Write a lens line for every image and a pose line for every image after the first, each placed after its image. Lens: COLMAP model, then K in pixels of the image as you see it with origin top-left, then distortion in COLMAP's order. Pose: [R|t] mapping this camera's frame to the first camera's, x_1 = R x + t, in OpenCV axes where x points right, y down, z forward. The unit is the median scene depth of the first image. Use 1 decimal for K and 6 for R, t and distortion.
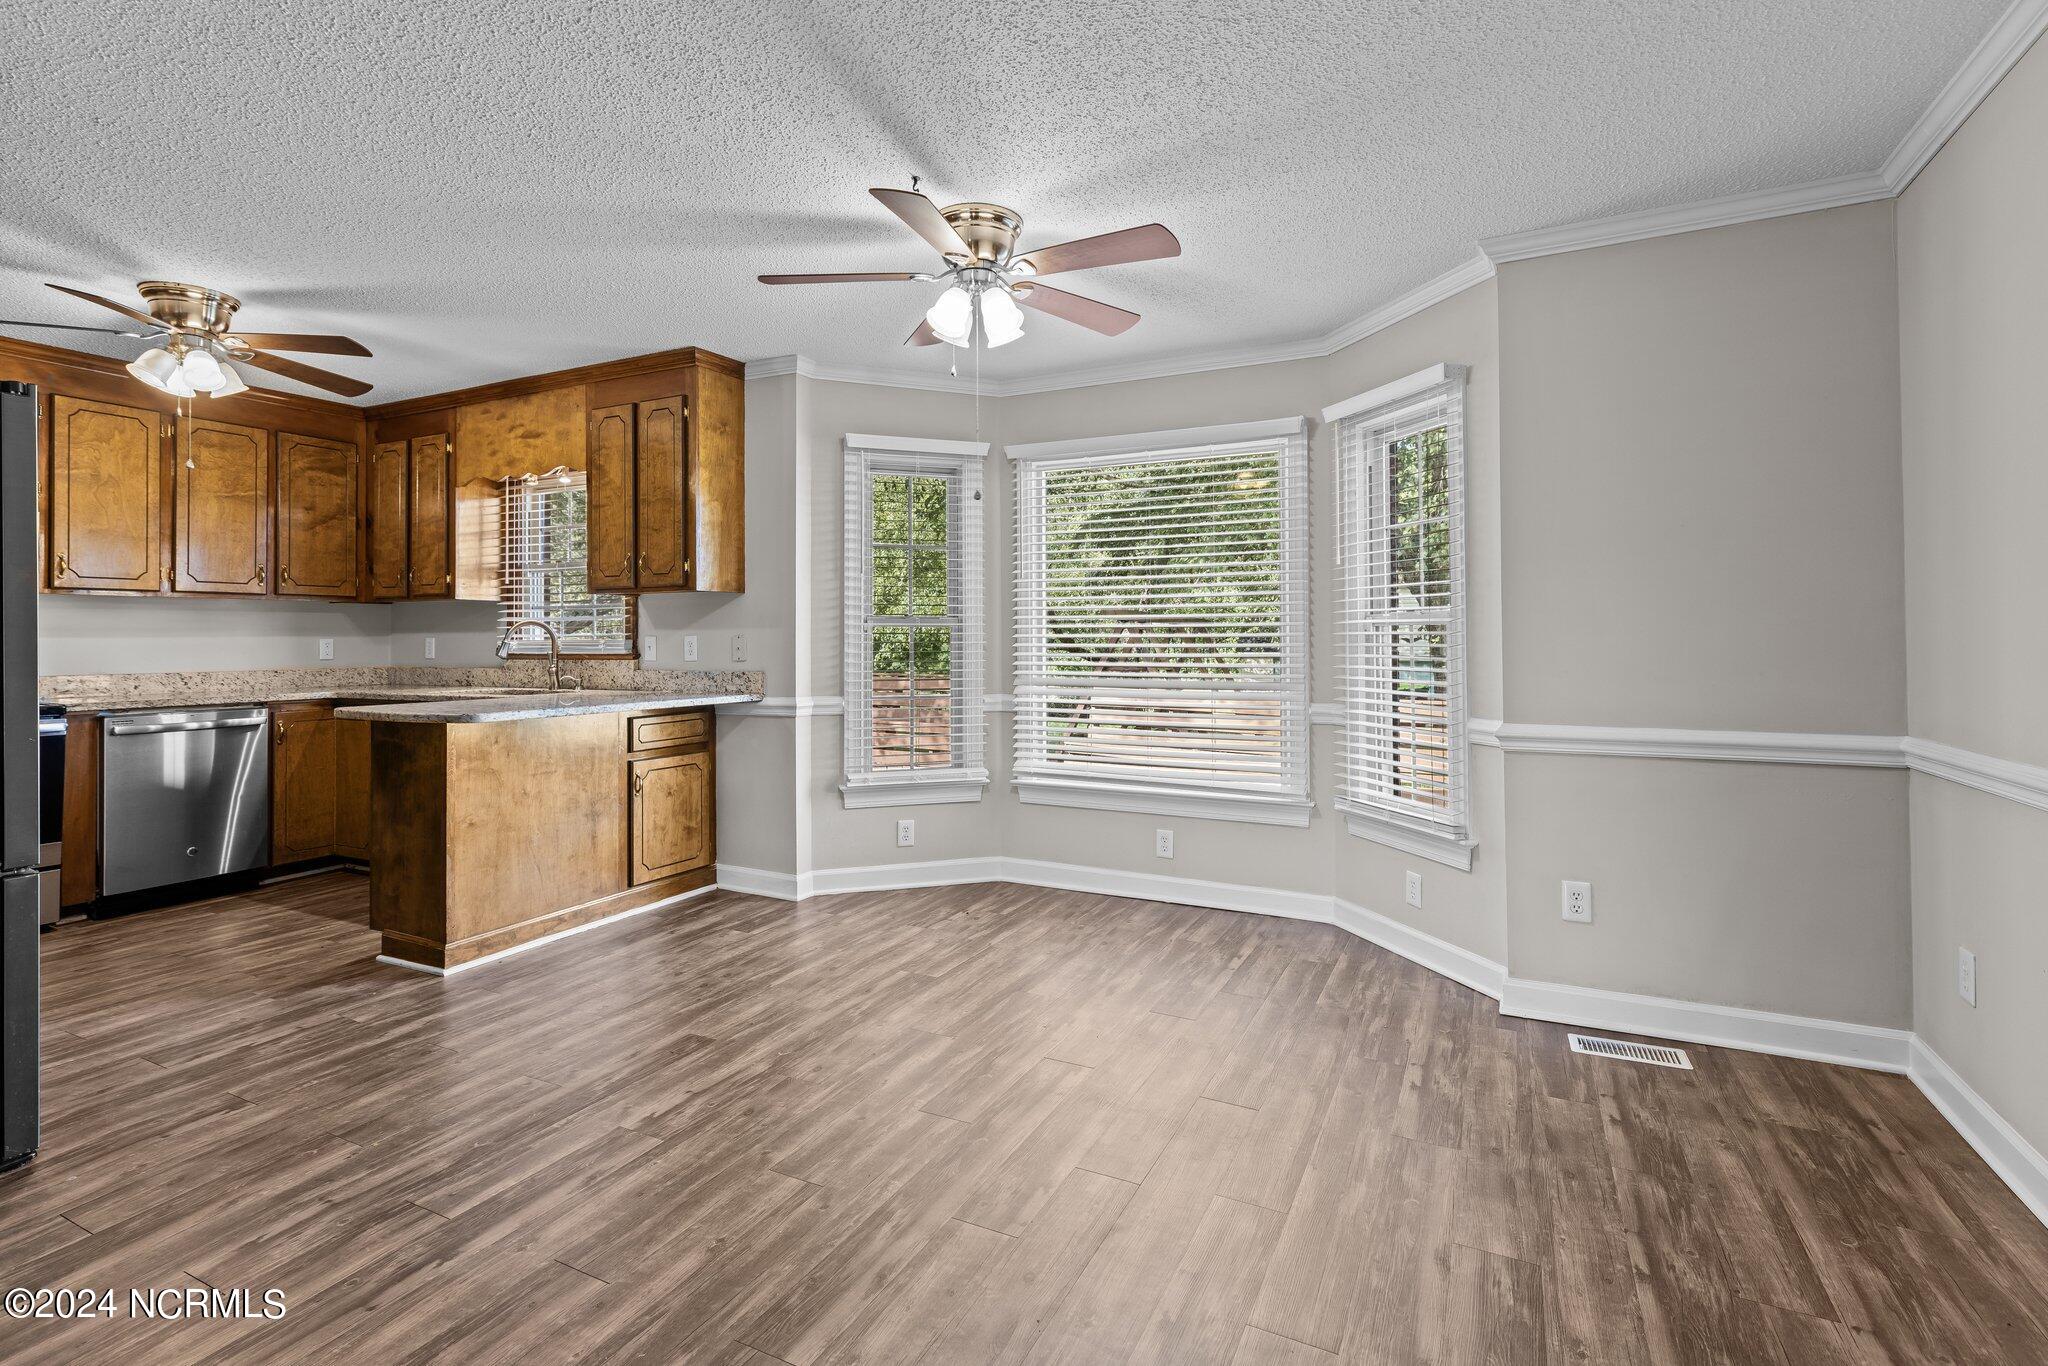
lens RADIAL K [[957.3, 0, 1018.2], [0, 957.3, 629.5], [0, 0, 1]] dist [0.003963, -0.000133]
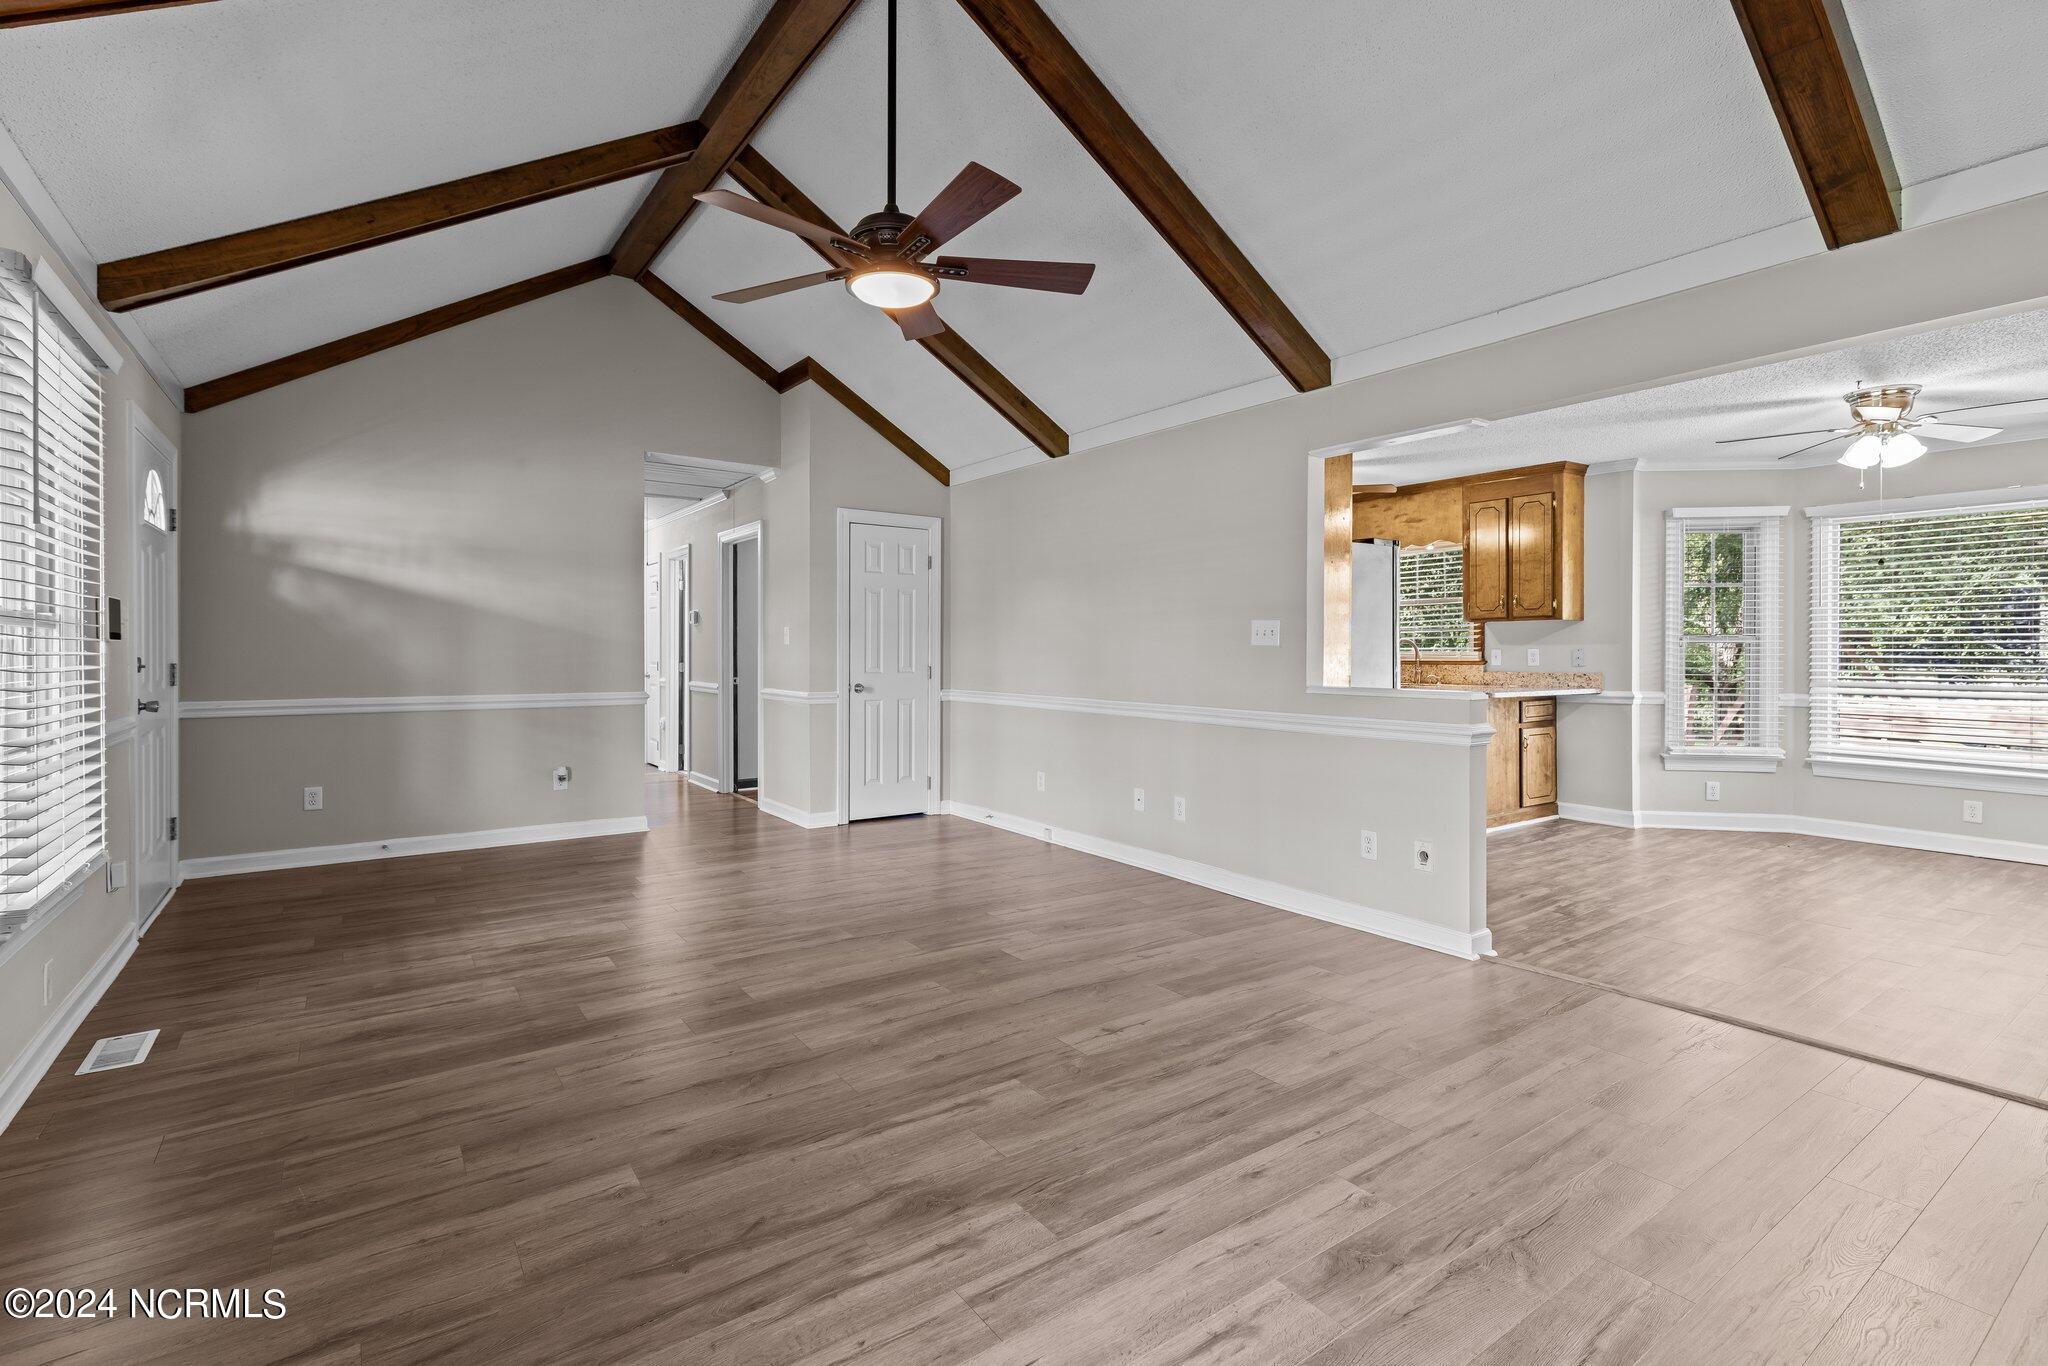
lens RADIAL K [[943.8, 0, 1013.0], [0, 943.8, 656.1], [0, 0, 1]] dist [0.003284, -0.000547]
pose [[0.882079, 0.005458, -0.471070, -0.385408], [0.001839, 0.999885, 0.015029, -0.006433], [0.471098, -0.014123, 0.881968, -0.723269]]
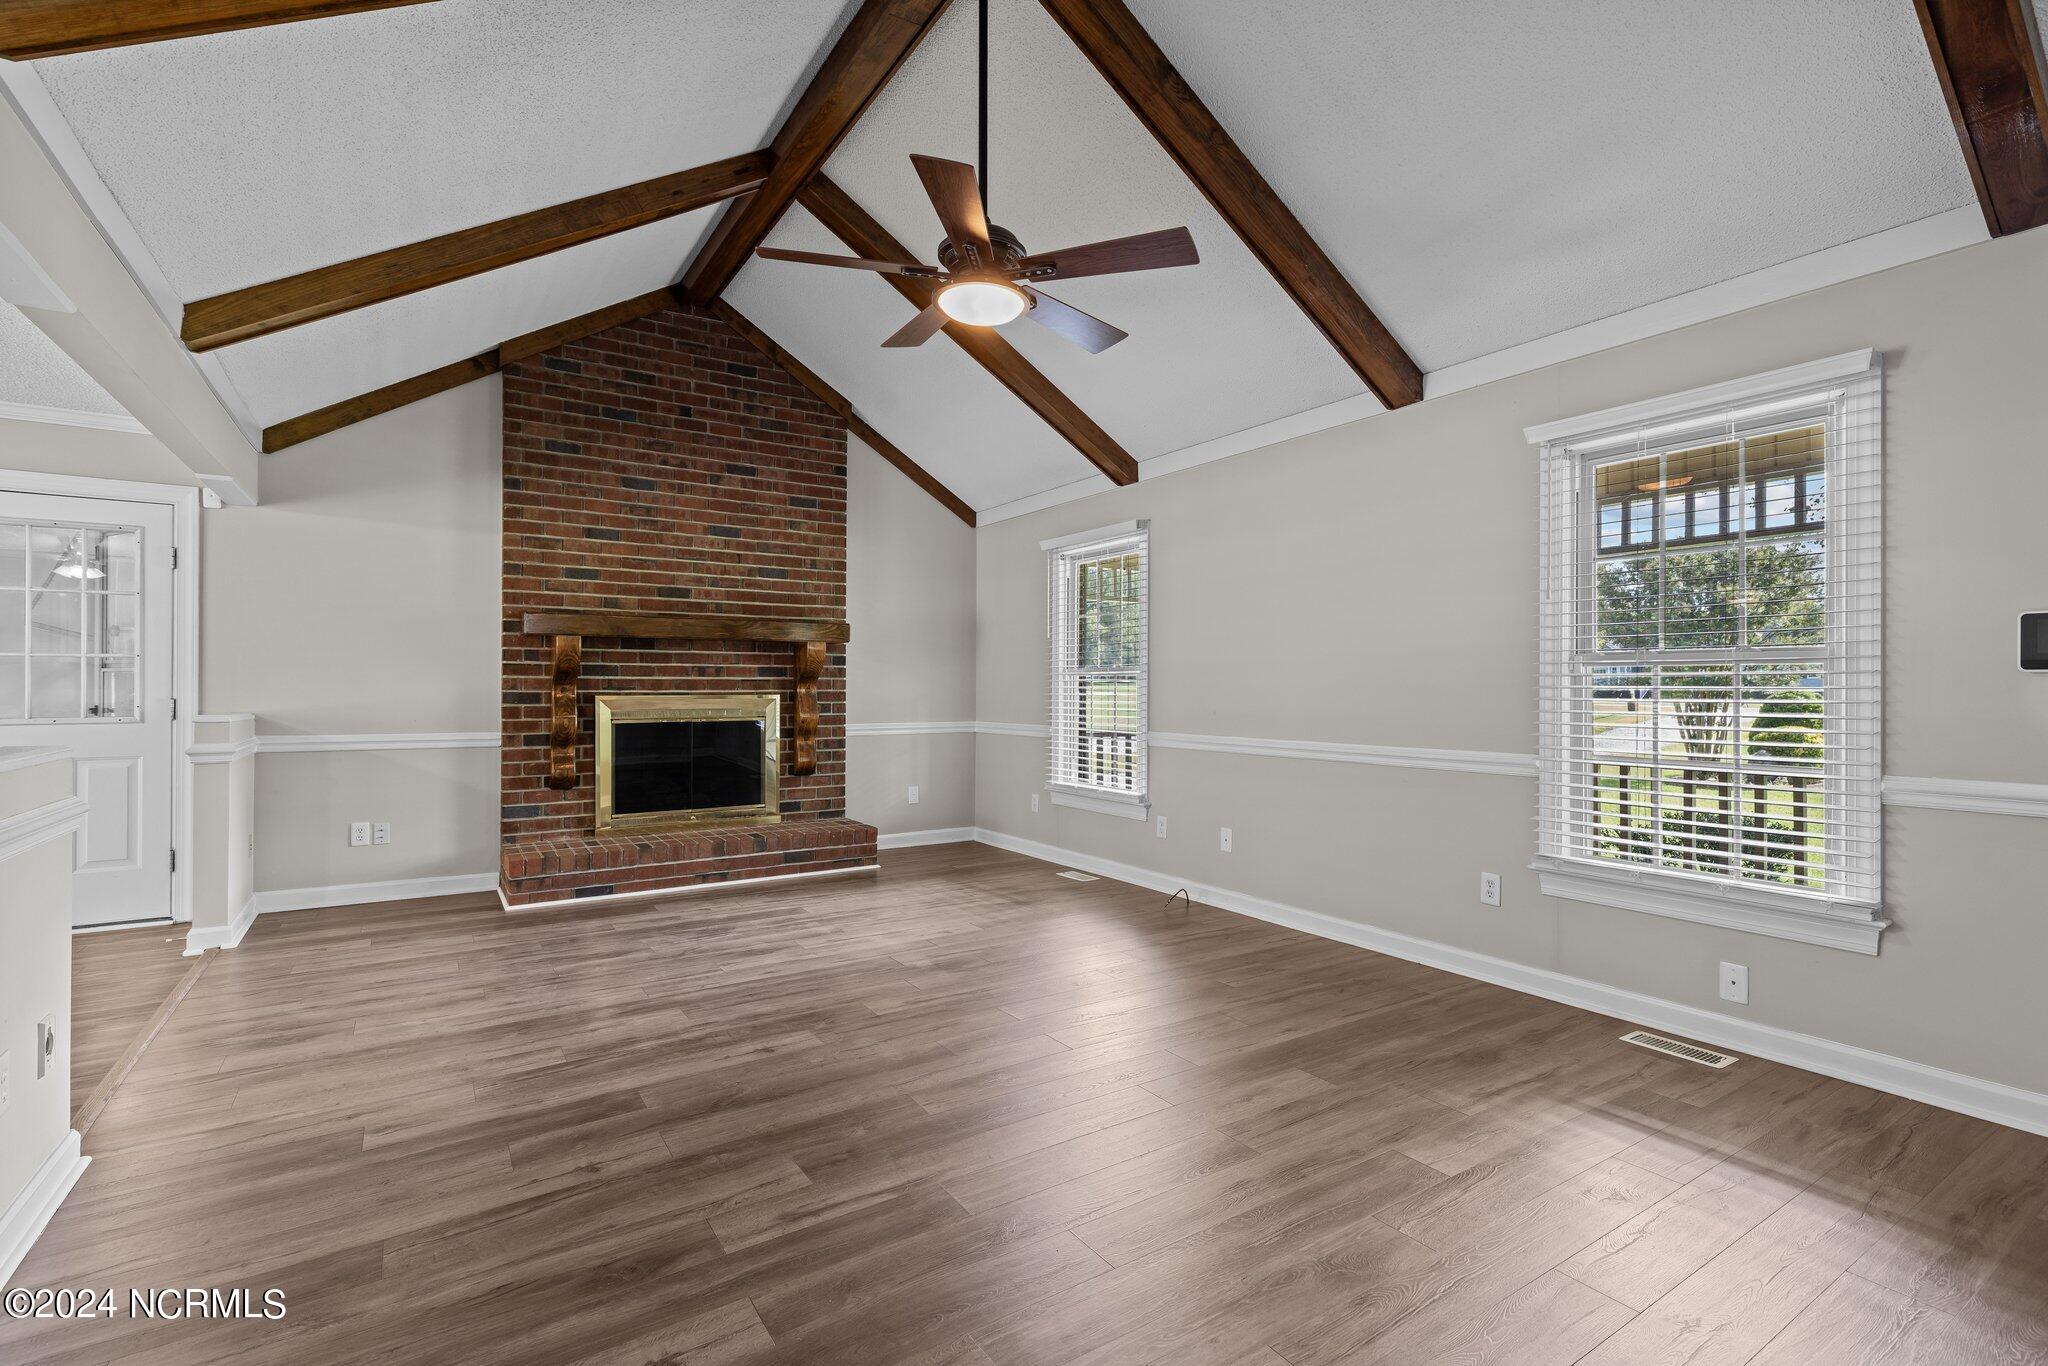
lens RADIAL K [[938.4, 0, 1026.6], [0, 938.4, 676.8], [0, 0, 1]] dist [0.014659, -0.006027]
pose [[-0.867063, 0.004862, 0.498175, -1.141098], [-0.005153, 0.999811, -0.018727, 0.007937], [-0.498172, -0.018804, -0.866874, 0.394178]]
